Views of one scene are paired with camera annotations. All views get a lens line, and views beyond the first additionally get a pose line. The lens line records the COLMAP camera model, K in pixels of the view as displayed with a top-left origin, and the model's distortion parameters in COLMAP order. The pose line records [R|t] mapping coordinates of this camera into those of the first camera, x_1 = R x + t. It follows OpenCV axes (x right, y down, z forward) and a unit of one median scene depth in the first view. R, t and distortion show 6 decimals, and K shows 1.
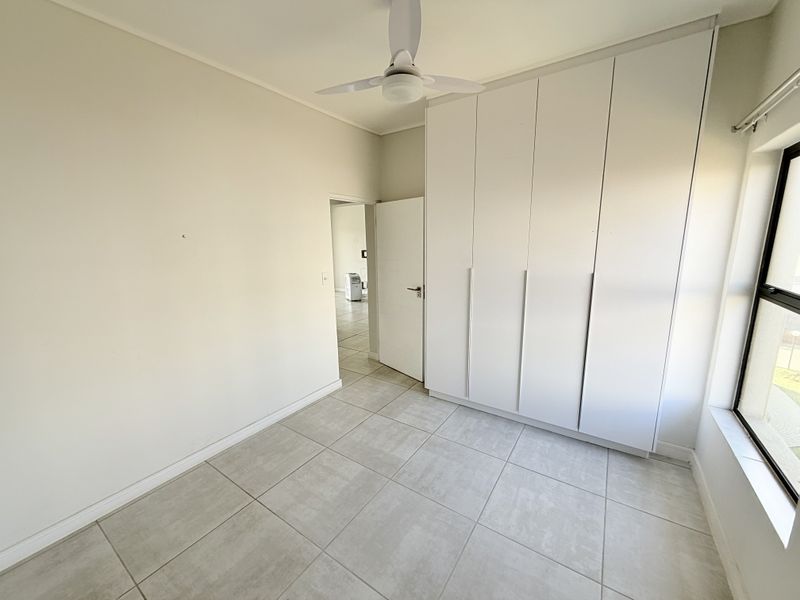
lens RADIAL K [[319.1, 0, 398.4], [0, 319.1, 299.5], [0, 0, 1]] dist [-0.000097, 0.000228]
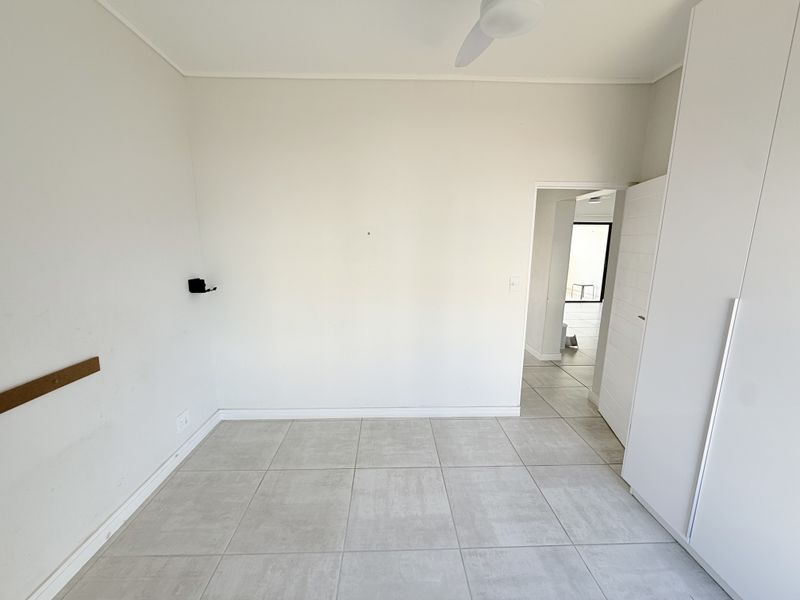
lens RADIAL K [[319.1, 0, 398.4], [0, 319.1, 299.5], [0, 0, 1]] dist [-0.000097, 0.000228]
pose [[0.586965, 0.160917, -0.793460, 0.346787], [-0.160649, 0.983710, 0.080660, -0.056687], [0.793514, 0.080124, 0.603254, 0.319450]]
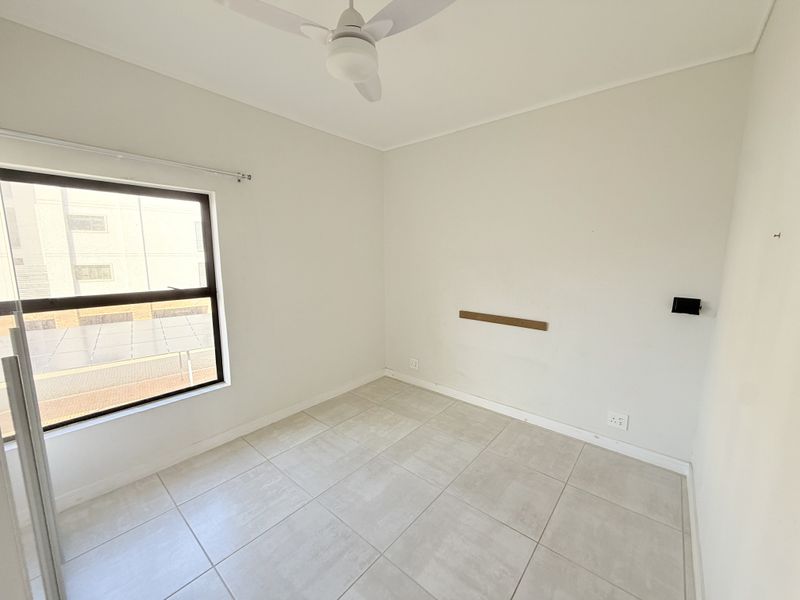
lens RADIAL K [[319.1, 0, 398.4], [0, 319.1, 299.5], [0, 0, 1]] dist [-0.000097, 0.000228]
pose [[-0.993585, -0.004390, 0.113003, -0.129789], [0.031929, 0.947703, 0.317552, -0.239226], [-0.108487, 0.319123, -0.941483, 1.325487]]
